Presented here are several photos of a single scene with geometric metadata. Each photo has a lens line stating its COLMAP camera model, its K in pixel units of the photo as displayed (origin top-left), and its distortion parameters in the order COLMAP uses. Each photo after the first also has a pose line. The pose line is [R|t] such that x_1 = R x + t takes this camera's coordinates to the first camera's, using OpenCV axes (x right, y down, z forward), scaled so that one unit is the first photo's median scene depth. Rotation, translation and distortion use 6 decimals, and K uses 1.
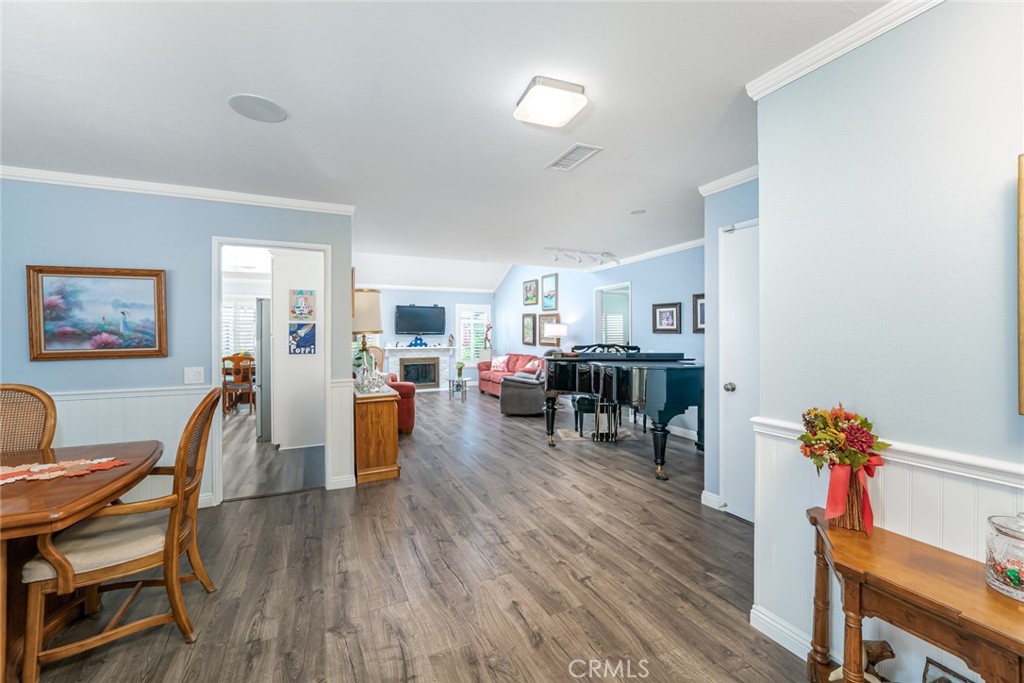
lens RADIAL K [[418.9, 0, 514.8], [0, 418.9, 333.6], [0, 0, 1]] dist [-0.002572, -0.000194]
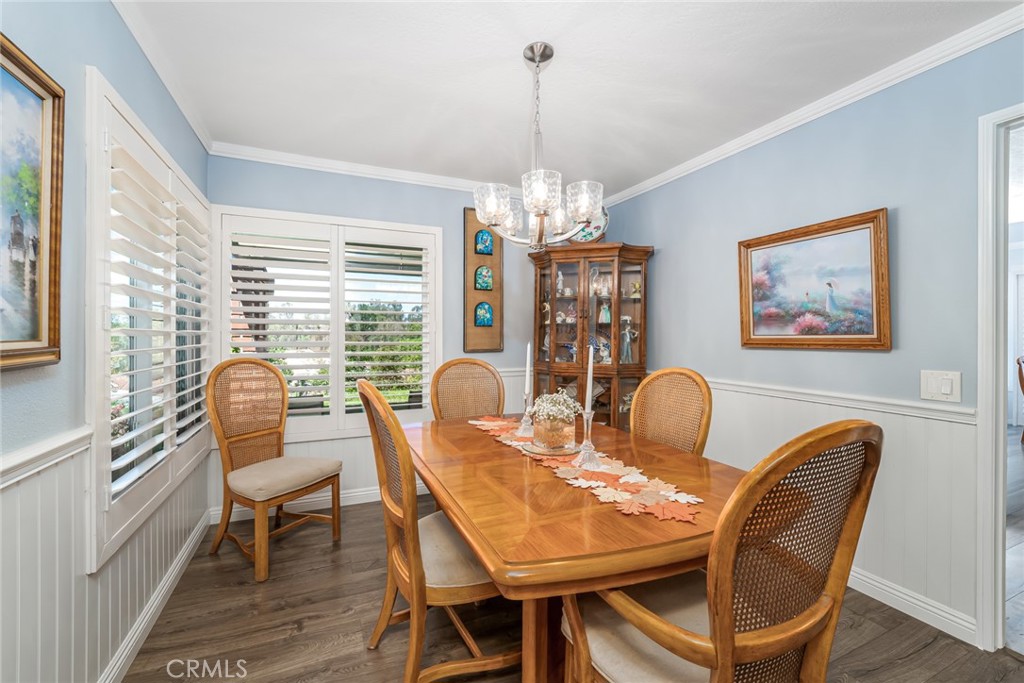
lens RADIAL K [[418.9, 0, 516.1], [0, 418.9, 332.8], [0, 0, 1]] dist [-0.002572, -0.000194]
pose [[0.002127, -0.004163, -0.999989, -0.234963], [-0.012979, 0.999907, -0.004190, 0.042895], [0.999914, 0.012988, 0.002073, 0.477567]]
